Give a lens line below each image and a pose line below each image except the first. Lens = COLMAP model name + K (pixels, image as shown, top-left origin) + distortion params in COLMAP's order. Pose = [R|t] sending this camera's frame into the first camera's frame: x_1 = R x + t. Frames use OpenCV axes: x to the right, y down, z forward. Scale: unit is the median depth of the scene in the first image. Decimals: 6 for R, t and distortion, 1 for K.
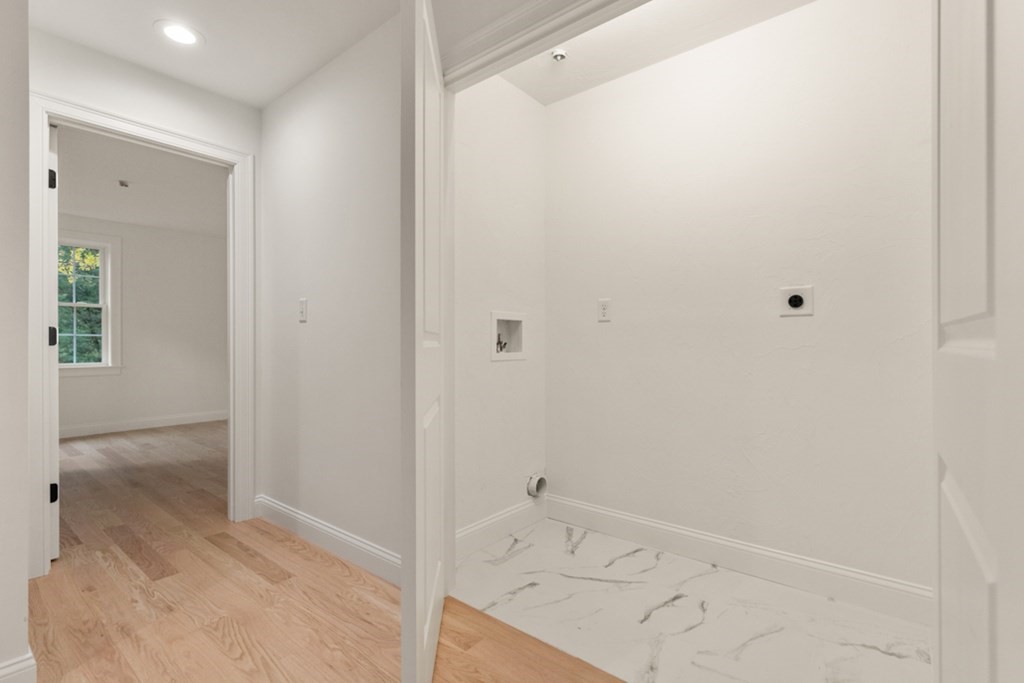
lens RADIAL K [[467.3, 0, 517.5], [0, 467.3, 340.9], [0, 0, 1]] dist [0.000665, -0.000251]
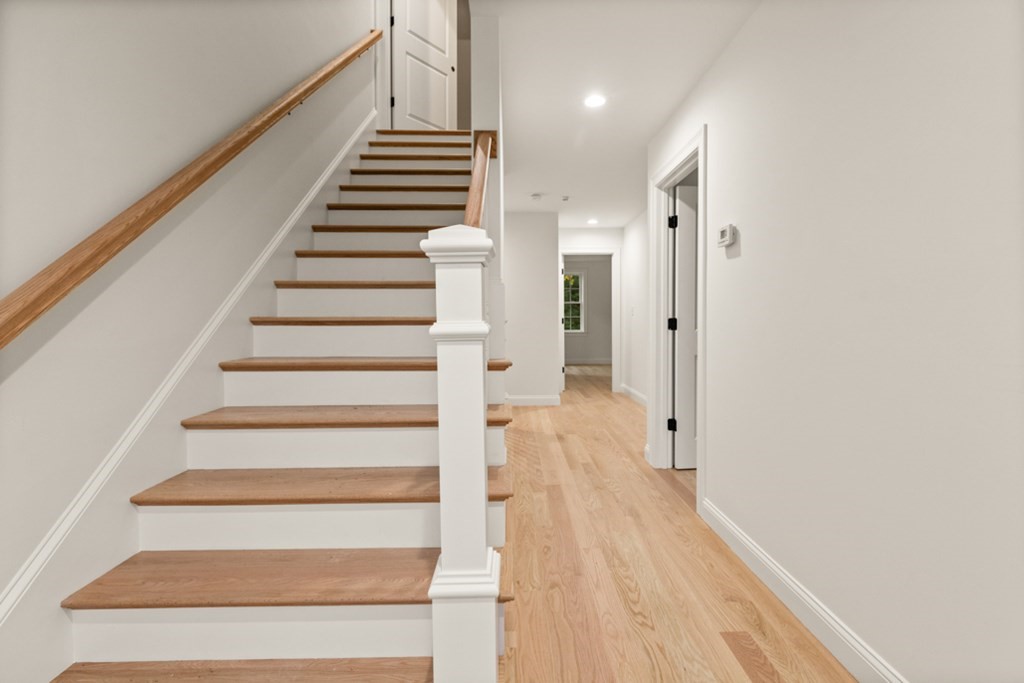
lens RADIAL K [[470.7, 0, 517.6], [0, 470.7, 326.0], [0, 0, 1]] dist [0.003939, -0.000293]
pose [[0.637173, 0.015997, -0.770555, 0.600333], [0.000492, 0.999776, 0.021162, -0.016591], [0.770721, -0.013863, 0.637022, -0.601012]]
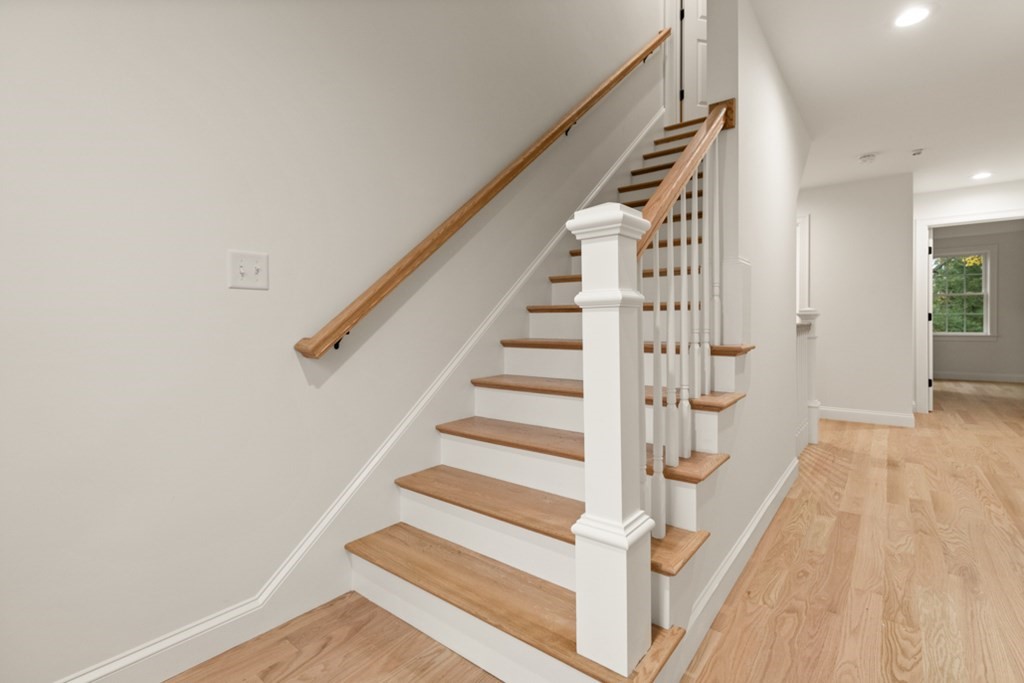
lens RADIAL K [[476.1, 0, 514.5], [0, 476.1, 326.5], [0, 0, 1]] dist [0.000204, -0.000624]
pose [[0.000934, 0.013740, -0.999905, 0.663301], [0.003310, 0.999900, 0.013743, 0.002613], [0.999994, -0.003323, 0.000888, -0.518616]]
